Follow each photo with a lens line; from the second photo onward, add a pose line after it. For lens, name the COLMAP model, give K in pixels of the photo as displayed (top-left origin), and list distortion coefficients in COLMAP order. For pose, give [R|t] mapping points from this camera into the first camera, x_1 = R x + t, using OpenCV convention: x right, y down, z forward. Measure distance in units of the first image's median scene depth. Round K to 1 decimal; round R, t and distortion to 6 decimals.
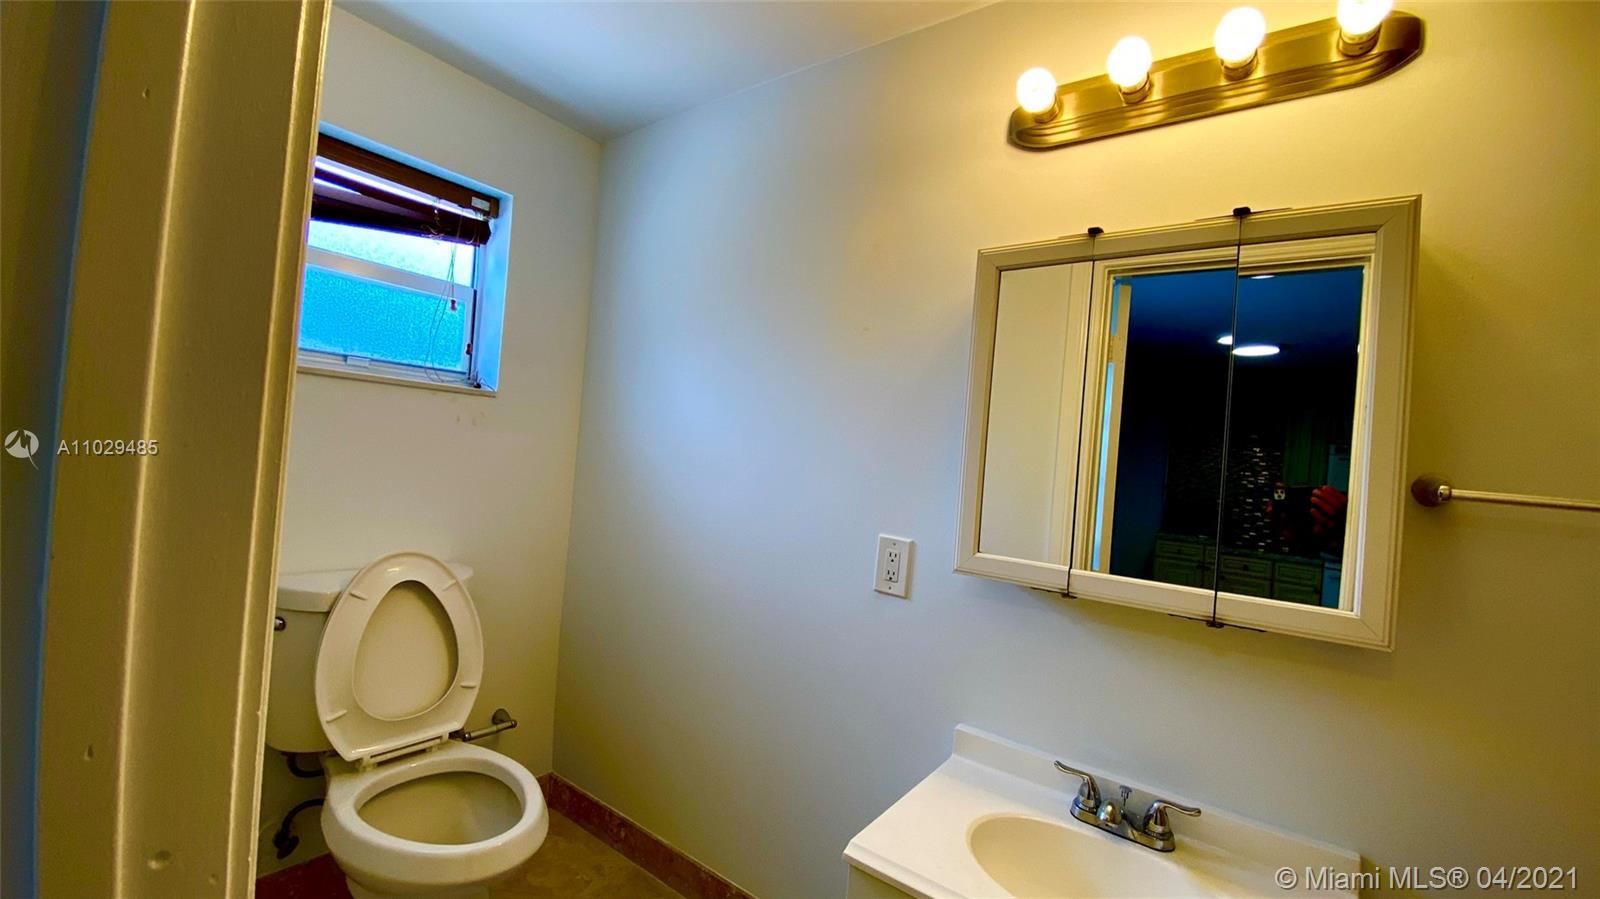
lens RADIAL K [[661.9, 0, 800.0], [0, 661.9, 448.6], [0, 0, 1]] dist [-0.003678, -0.000419]
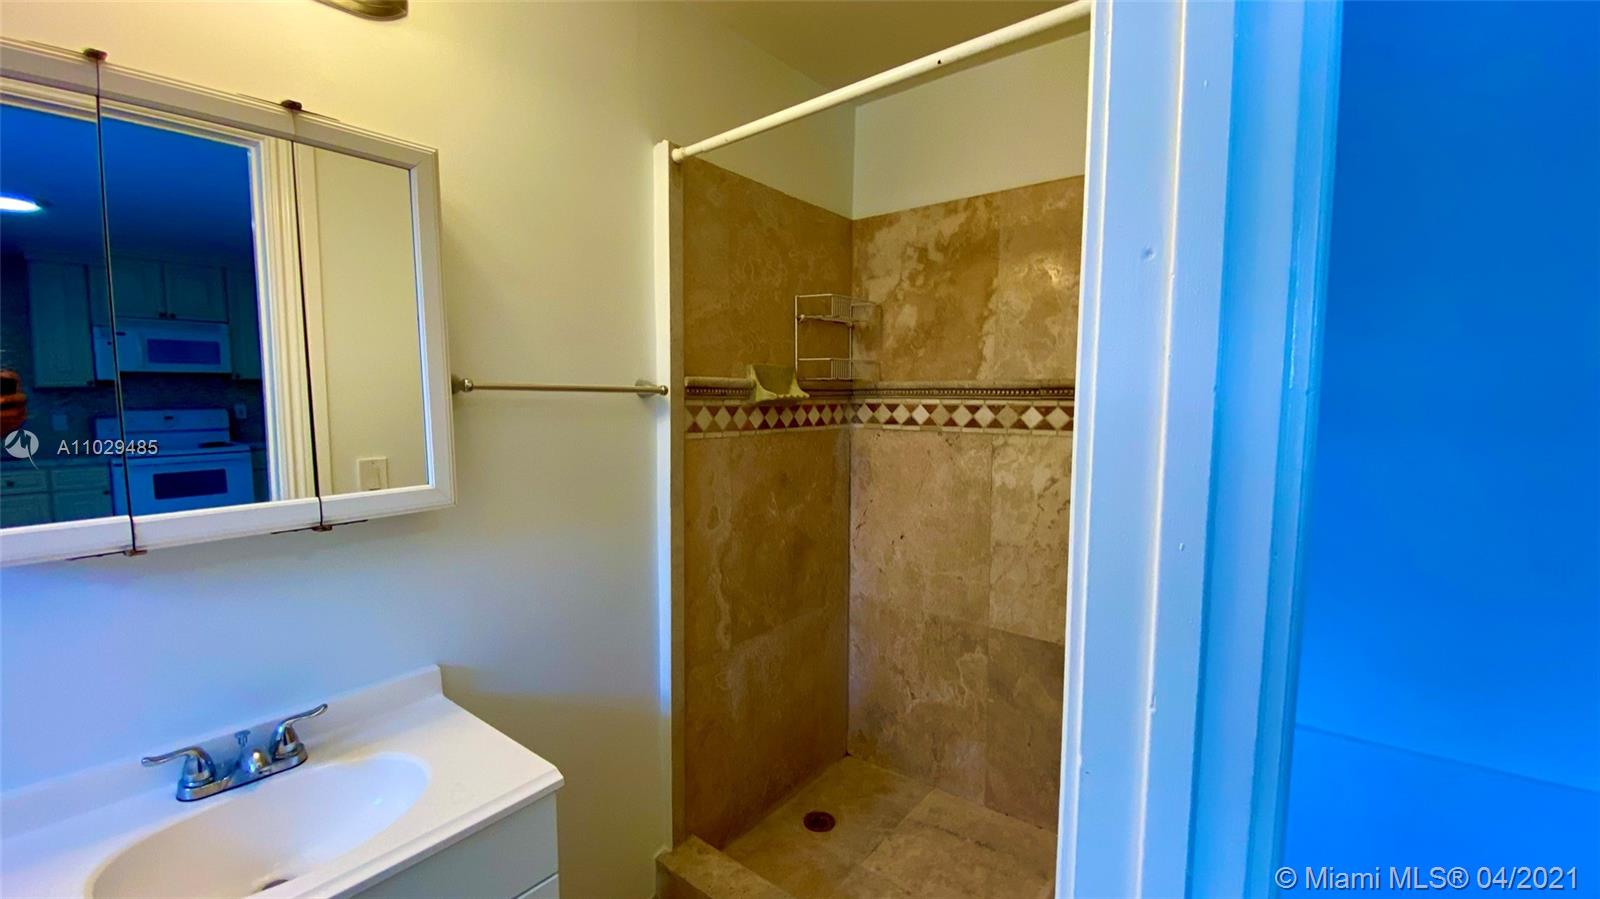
lens RADIAL K [[661.9, 0, 799.1], [0, 661.9, 443.0], [0, 0, 1]] dist [-0.003678, -0.000419]
pose [[0.048785, -0.163763, 0.985293, -0.310079], [-0.008990, 0.986355, 0.164385, -0.038043], [-0.998769, -0.016877, 0.046647, 0.204416]]
